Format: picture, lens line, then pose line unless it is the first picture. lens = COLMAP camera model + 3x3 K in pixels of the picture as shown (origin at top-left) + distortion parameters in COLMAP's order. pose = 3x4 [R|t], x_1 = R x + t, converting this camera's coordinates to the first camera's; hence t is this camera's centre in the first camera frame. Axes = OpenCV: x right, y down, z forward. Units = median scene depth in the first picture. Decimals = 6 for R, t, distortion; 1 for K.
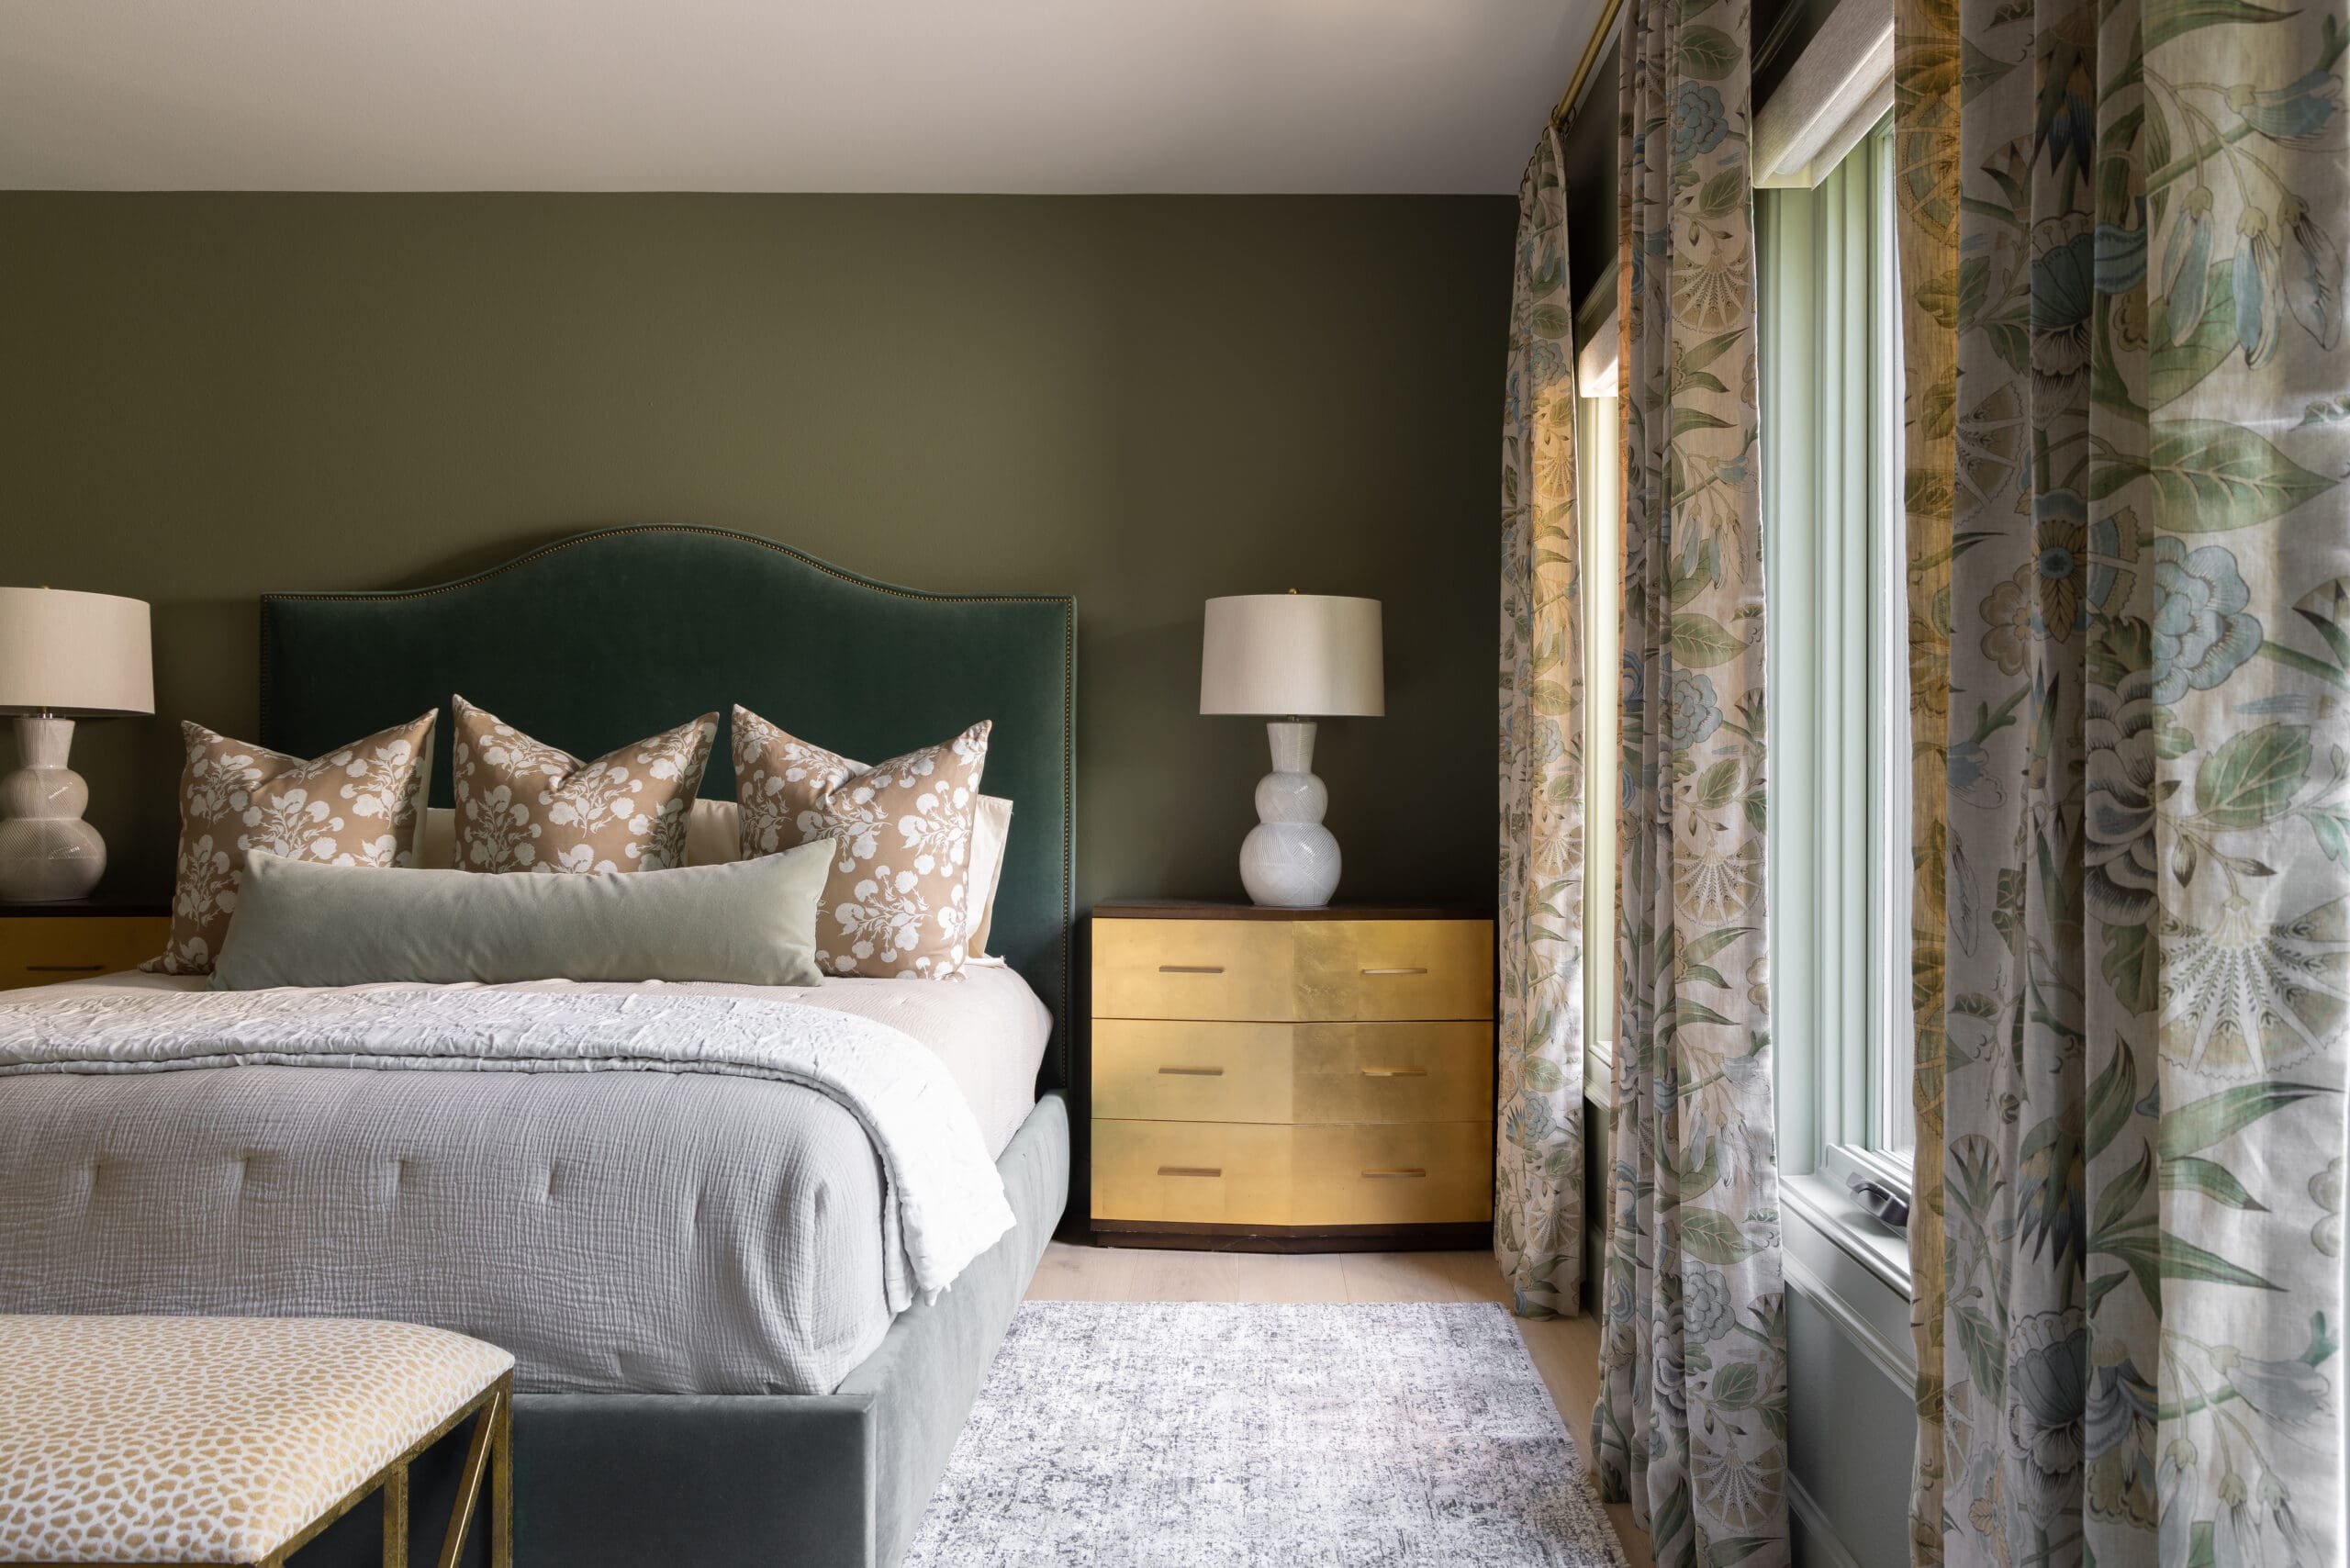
lens RADIAL K [[1870.2, 0, 1175.0], [0, 1870.2, 784.0], [0, 0, 1]] dist [0.003754, 0.002381]
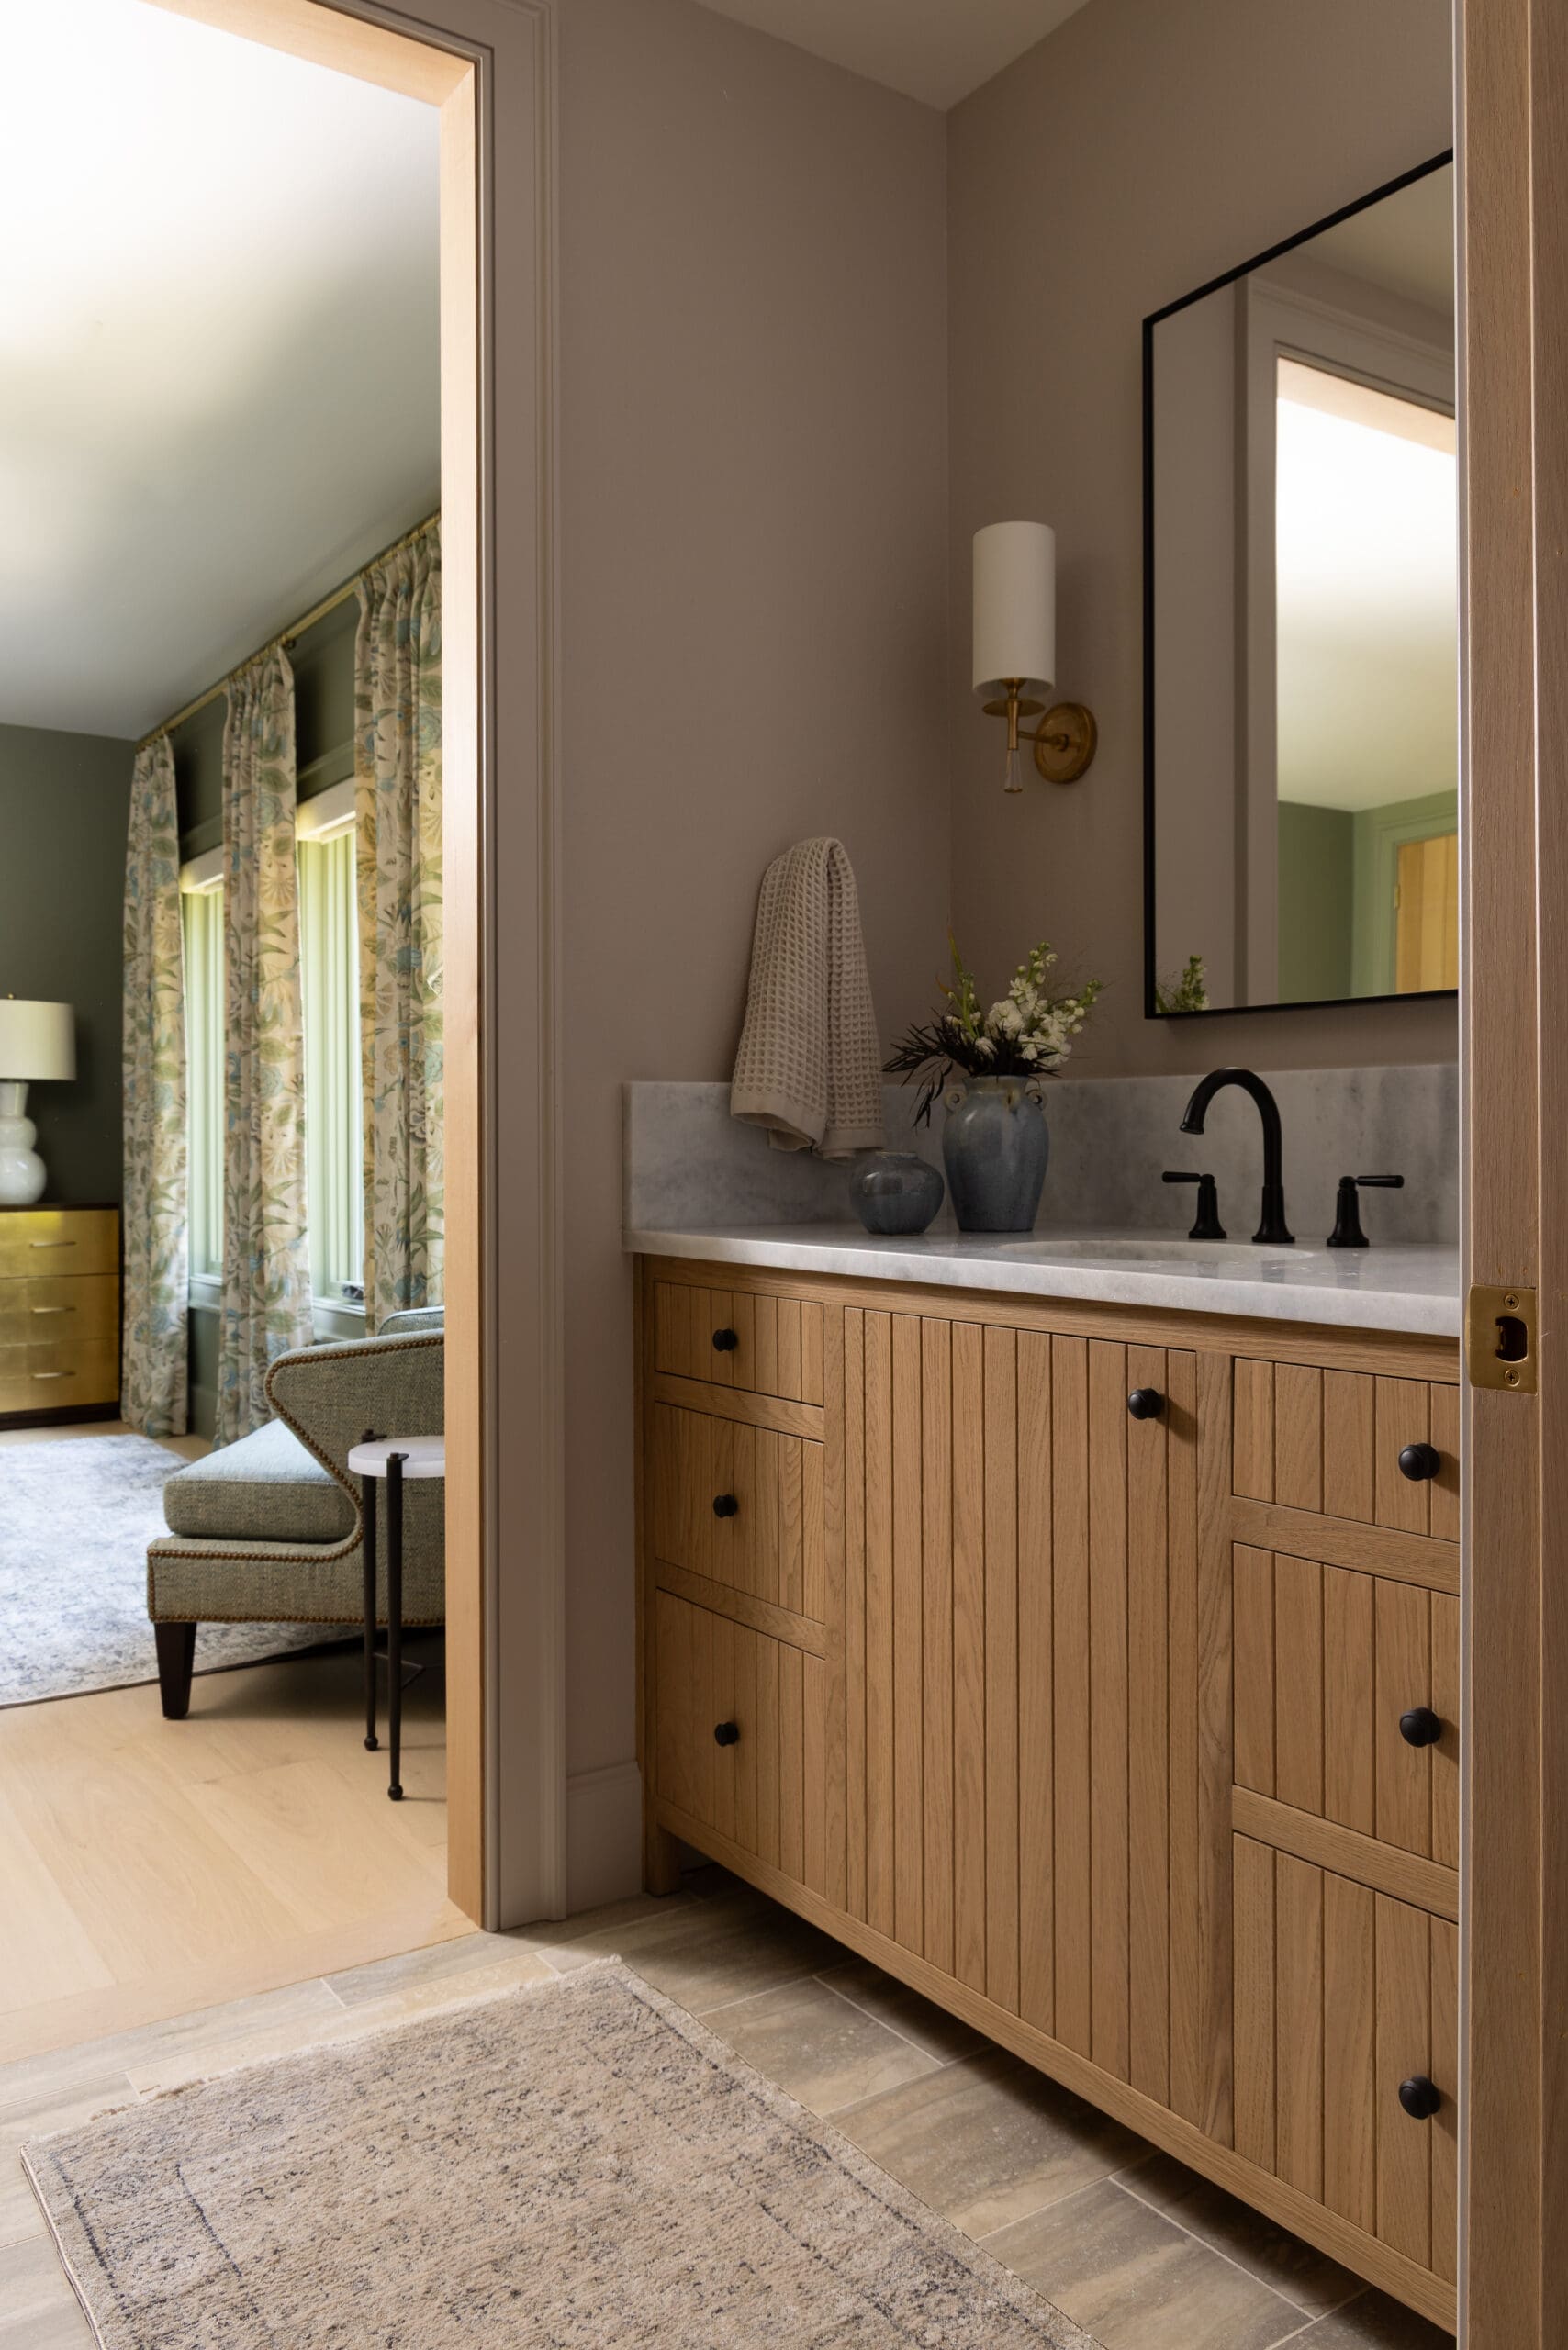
lens RADIAL K [[1870.2, 0, 784.0], [0, 1870.2, 1175.0], [0, 0, 1]] dist [0.003754, 0.002381]
pose [[0.833185, -0.011468, 0.552876, -0.365295], [0.002474, 0.999852, 0.017012, 0.028100], [-0.552989, -0.012807, 0.833090, -0.971809]]
